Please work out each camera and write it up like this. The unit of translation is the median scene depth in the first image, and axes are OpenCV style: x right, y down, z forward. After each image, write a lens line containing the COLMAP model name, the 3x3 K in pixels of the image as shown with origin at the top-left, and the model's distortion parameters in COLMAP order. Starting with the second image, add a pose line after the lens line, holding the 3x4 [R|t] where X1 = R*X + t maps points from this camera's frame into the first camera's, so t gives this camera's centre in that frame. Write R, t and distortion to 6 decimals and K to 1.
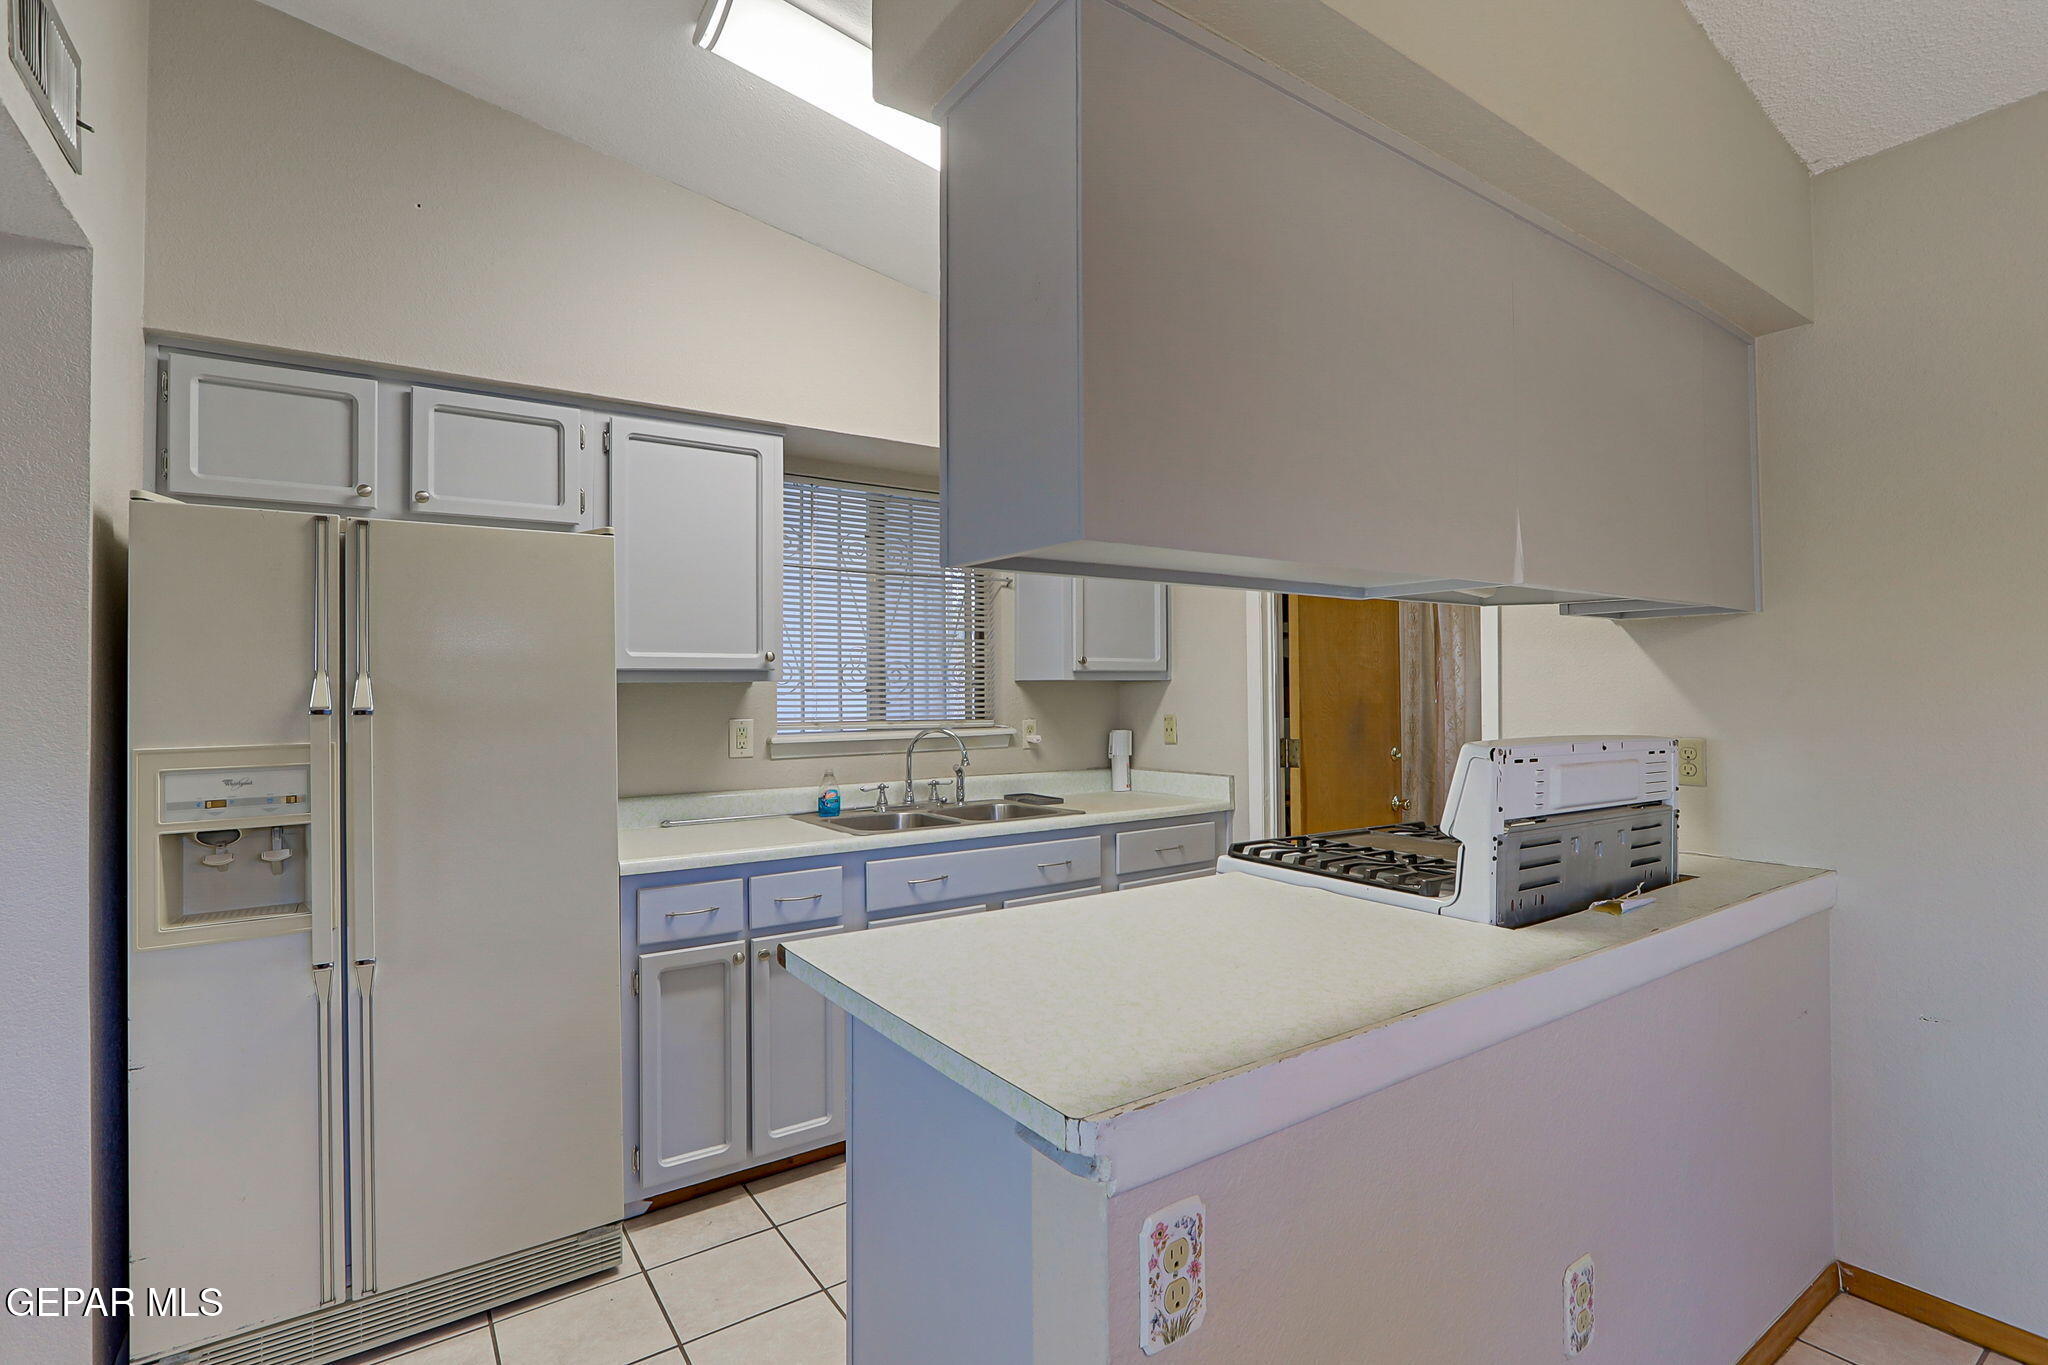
lens RADIAL K [[955.4, 0, 1024.3], [0, 955.4, 684.9], [0, 0, 1]] dist [-0.000469, -0.000020]
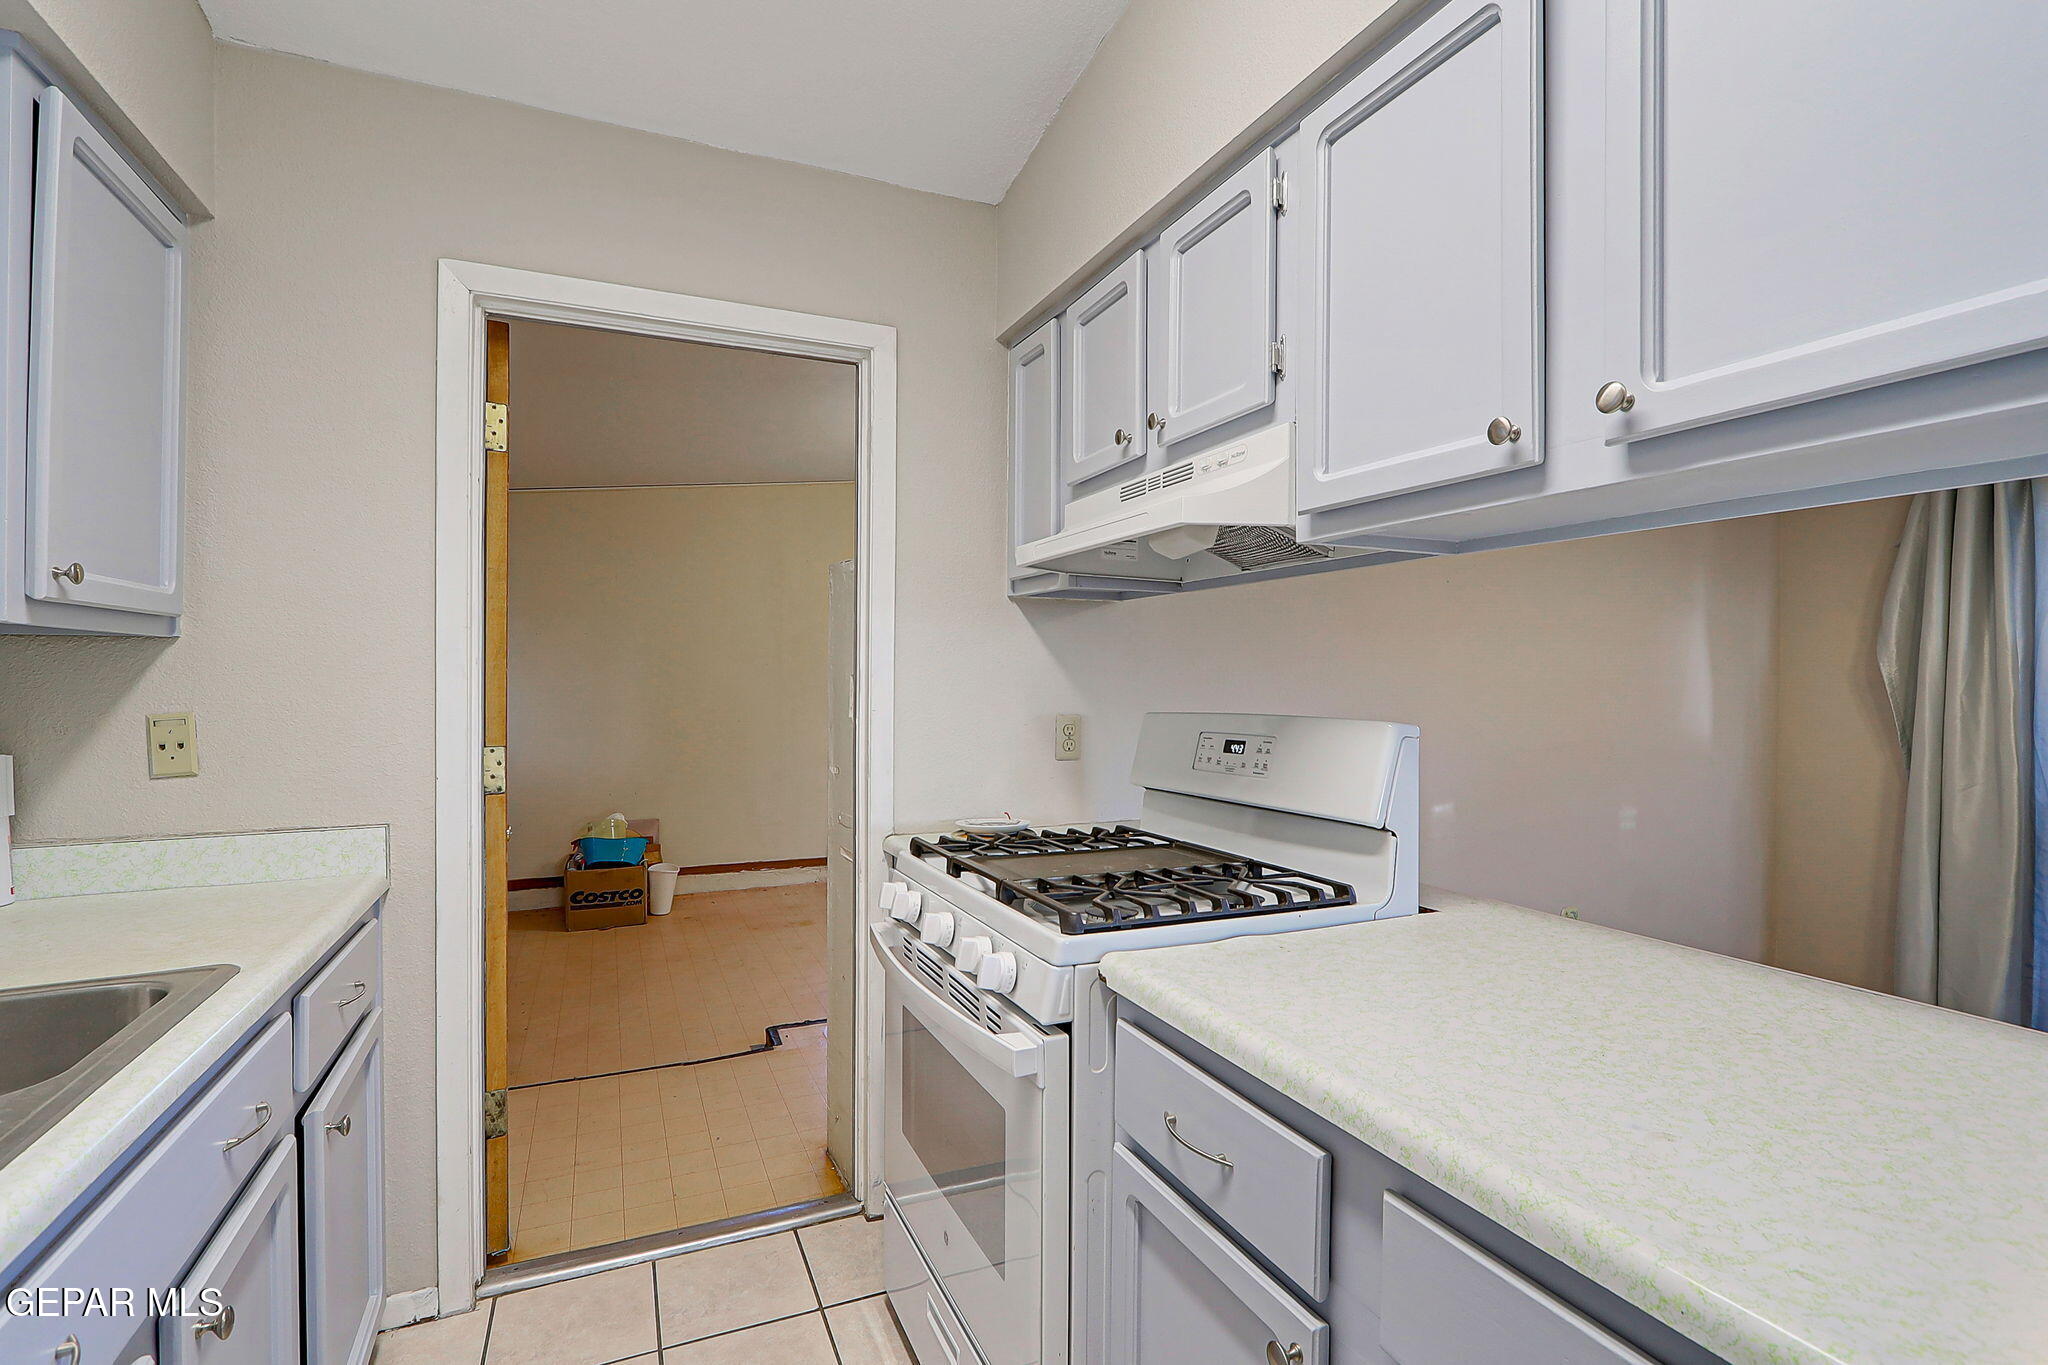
lens RADIAL K [[955.4, 0, 1022.0], [0, 955.4, 683.8], [0, 0, 1]] dist [-0.000469, -0.000020]
pose [[0.190962, 0.007298, 0.981570, -0.228903], [-0.011943, 0.999916, -0.005111, 0.015191], [-0.981525, -0.010747, 0.191034, 0.536894]]
